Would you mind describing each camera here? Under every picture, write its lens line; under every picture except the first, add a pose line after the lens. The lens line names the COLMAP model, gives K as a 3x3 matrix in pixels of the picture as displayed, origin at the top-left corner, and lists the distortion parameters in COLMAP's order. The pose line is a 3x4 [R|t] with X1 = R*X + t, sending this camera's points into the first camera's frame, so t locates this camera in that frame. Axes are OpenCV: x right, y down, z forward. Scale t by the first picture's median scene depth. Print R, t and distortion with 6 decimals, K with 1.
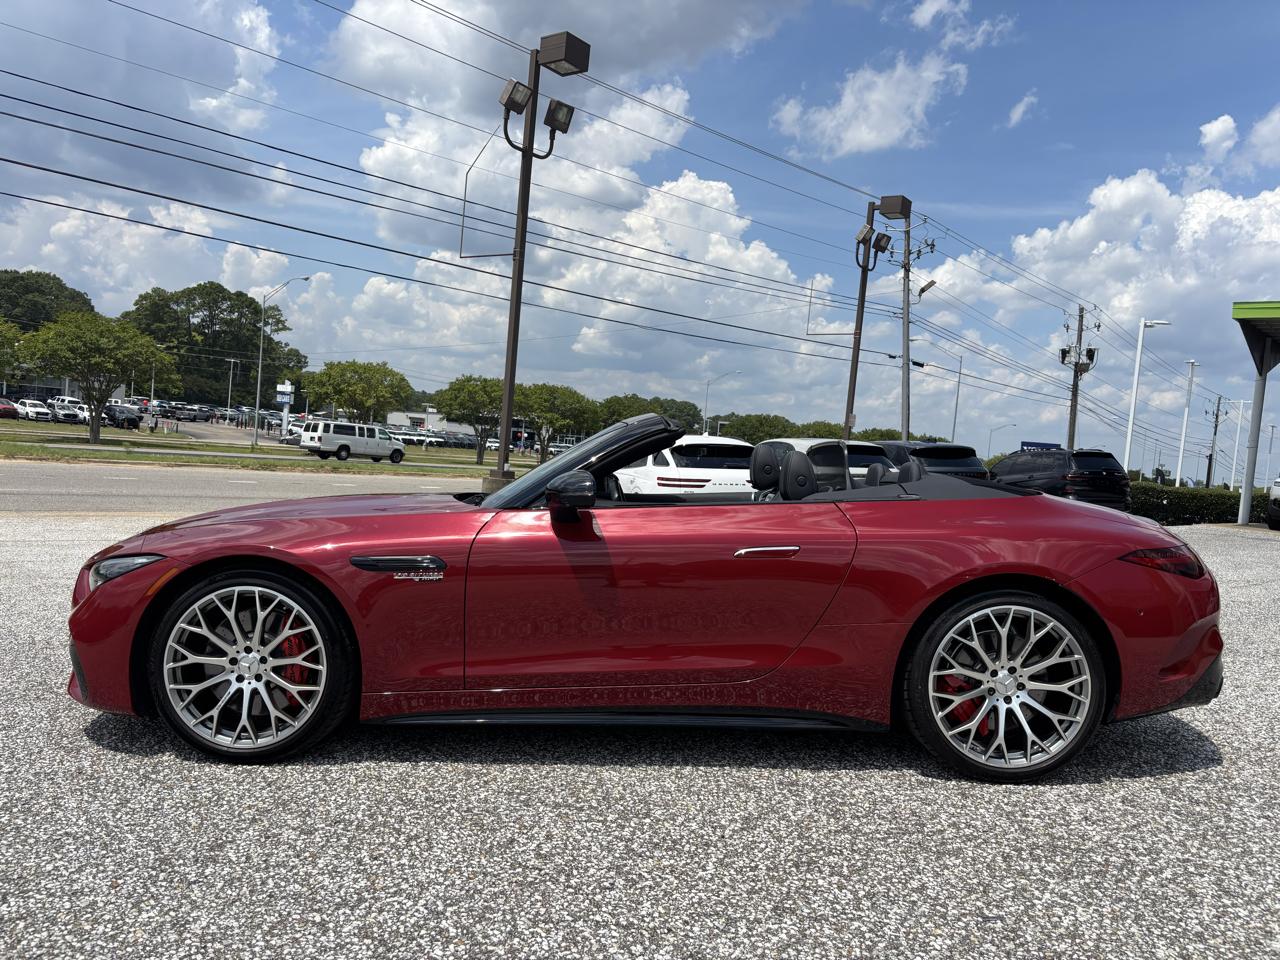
lens RADIAL K [[974.1, 0, 643.6], [0, 974.1, 506.5], [0, 0, 1]] dist [0.045288, -0.052523]
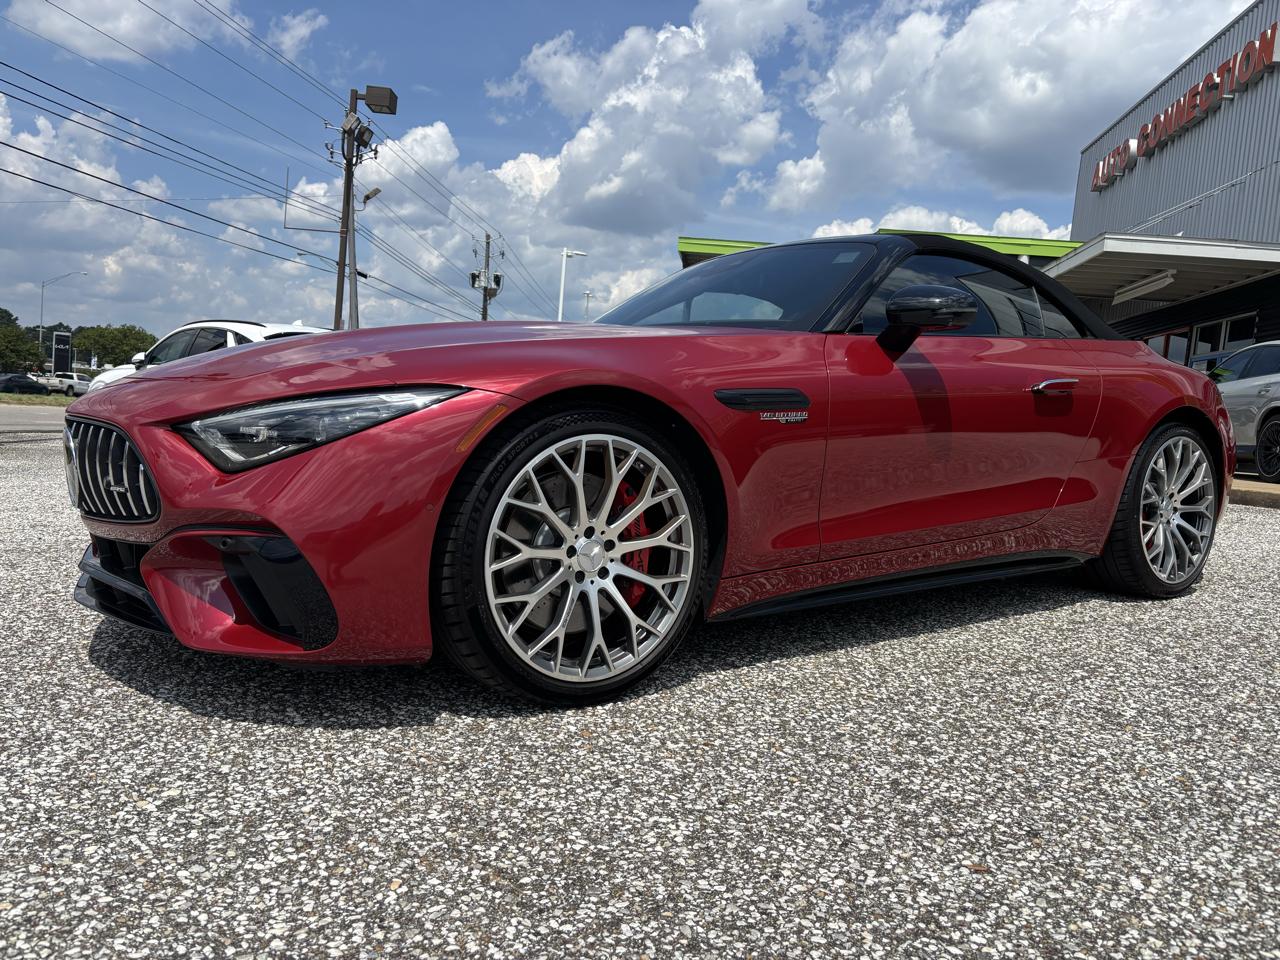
lens RADIAL K [[974.1, 0, 634.2], [0, 974.1, 491.7], [0, 0, 1]] dist [0.045288, -0.052523]
pose [[0.811294, -0.055179, 0.582028, -0.728150], [0.018805, 0.997484, 0.068353, 0.072569], [-0.584335, -0.044509, 0.810291, 0.442100]]
